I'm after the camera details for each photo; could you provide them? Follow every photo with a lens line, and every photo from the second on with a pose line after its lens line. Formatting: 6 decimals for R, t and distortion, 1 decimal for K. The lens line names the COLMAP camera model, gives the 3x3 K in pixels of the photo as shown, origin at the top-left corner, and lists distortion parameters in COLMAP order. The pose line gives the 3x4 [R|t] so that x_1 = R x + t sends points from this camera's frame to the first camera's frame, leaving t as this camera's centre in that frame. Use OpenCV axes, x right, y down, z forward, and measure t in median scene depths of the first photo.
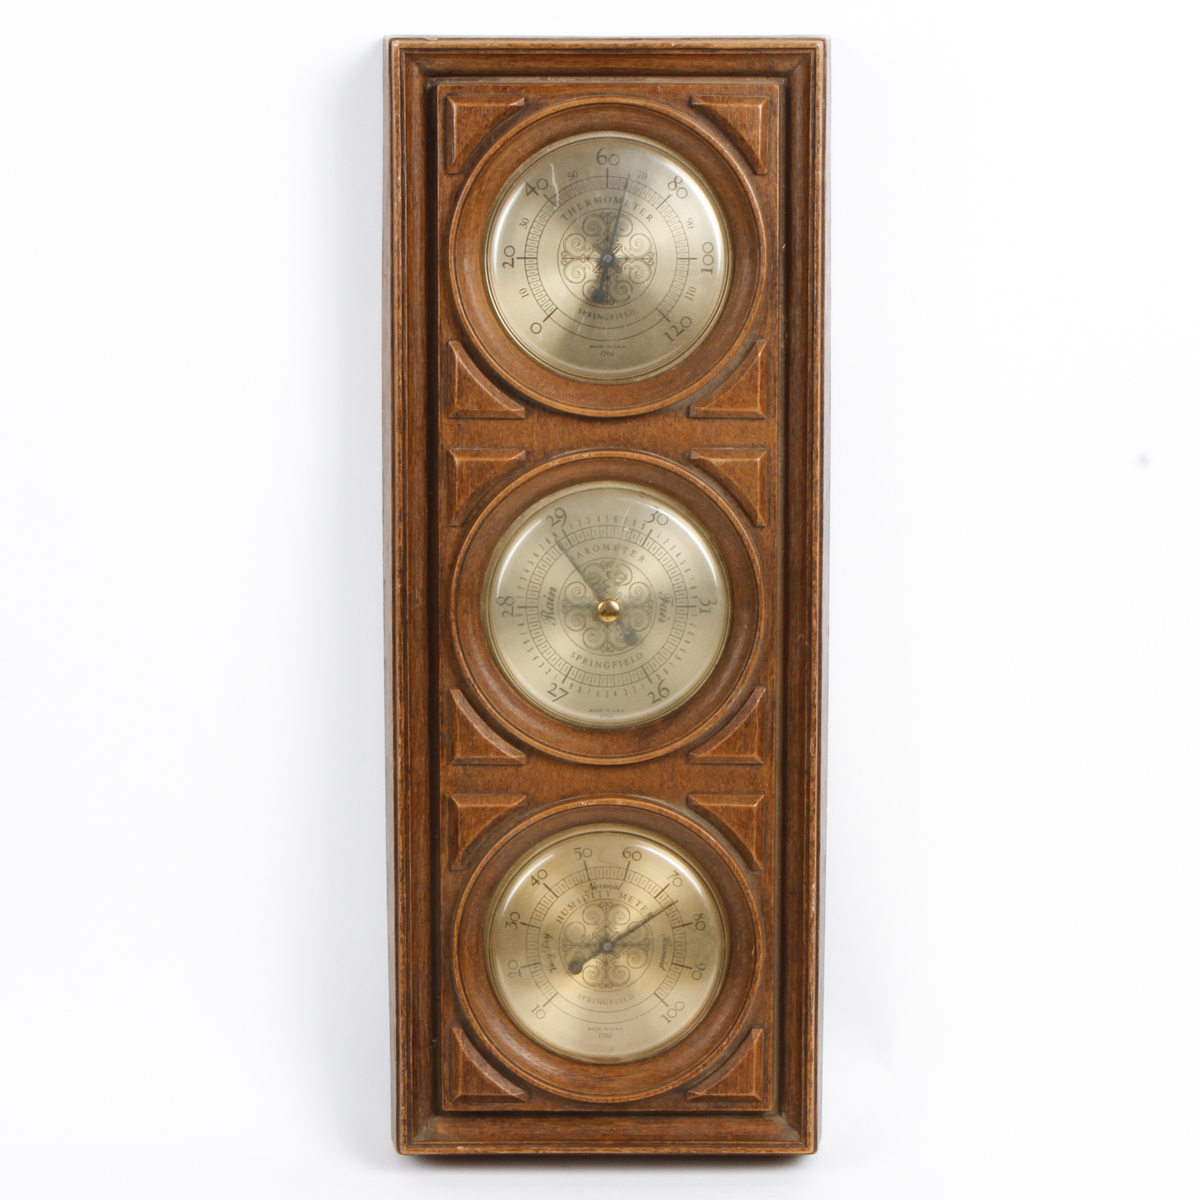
lens RADIAL K [[3065.7, 0, 602.3], [0, 3065.7, 598.0], [0, 0, 1]] dist [-0.088384, 0.000000]
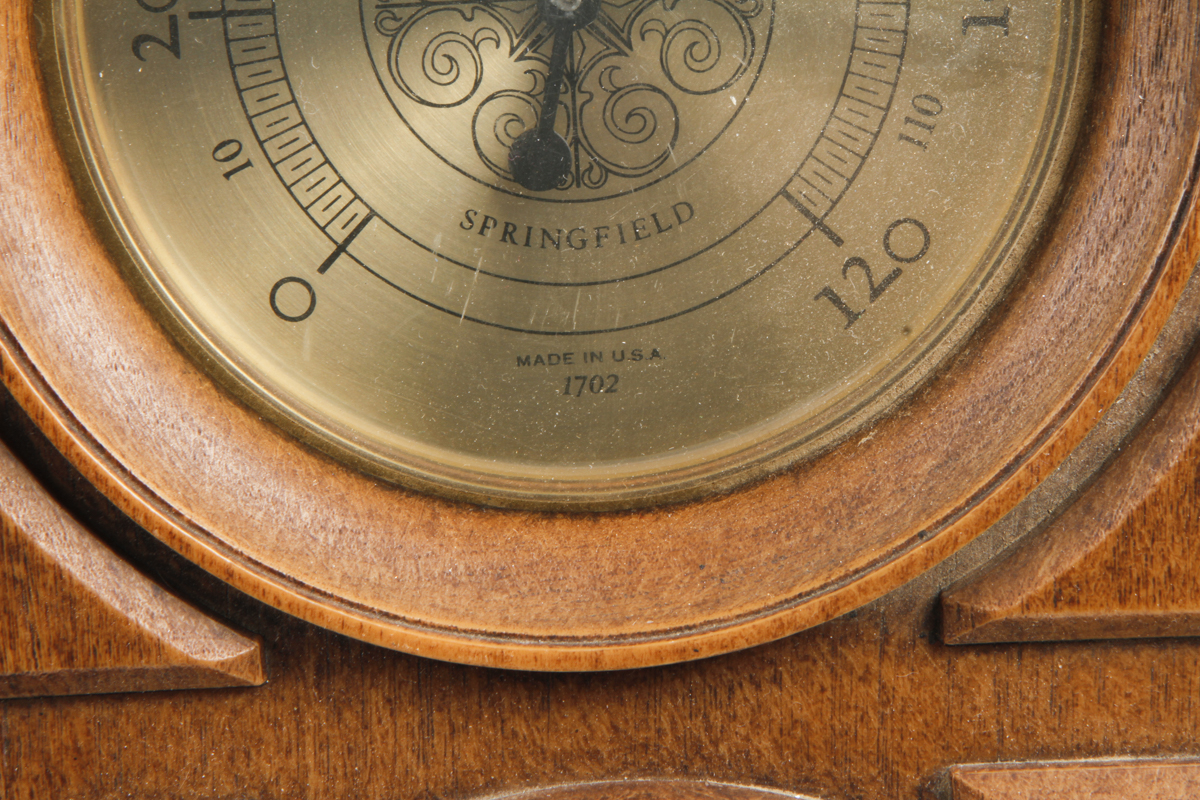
lens RADIAL K [[3501.2, 0, 606.0], [0, 3501.2, 398.2], [0, 0, 1]] dist [0.239879, 0.000000]
pose [[0.998265, -0.053341, -0.024952, 0.009885], [0.055667, 0.992983, 0.104333, -0.108310], [0.019212, -0.105541, 0.994229, 0.724192]]
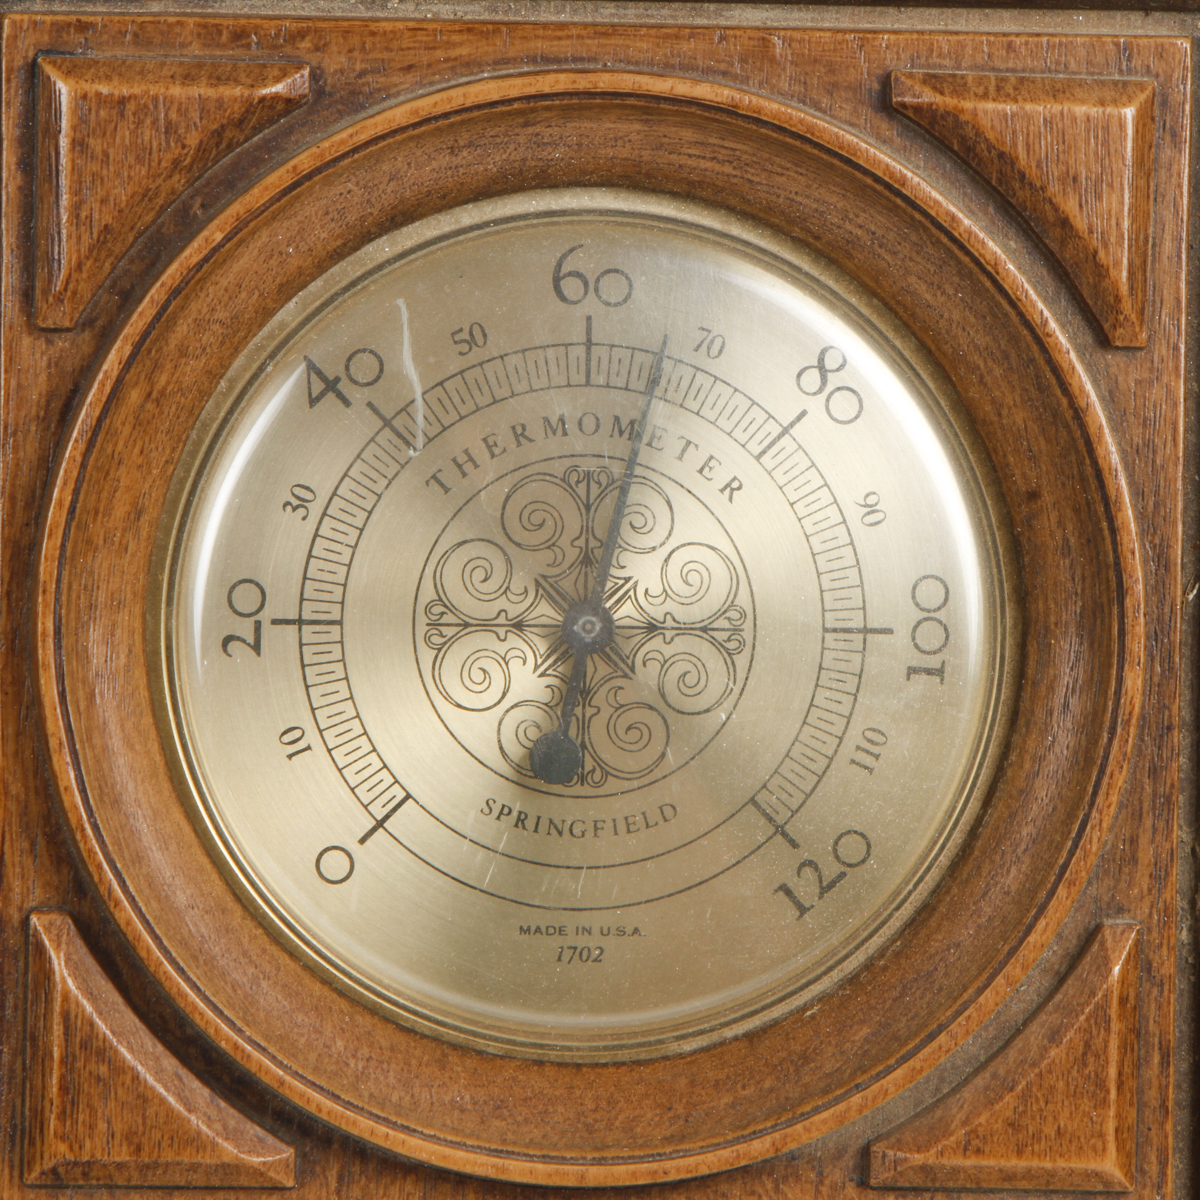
lens RADIAL K [[5689.5, 0, 597.5], [0, 5689.5, 594.6], [0, 0, 1]] dist [0.307908, 0.000000]
pose [[0.997372, 0.012822, 0.071302, -0.035628], [-0.008390, 0.998034, -0.062107, -0.080588], [-0.071959, 0.061345, 0.995519, 0.464341]]
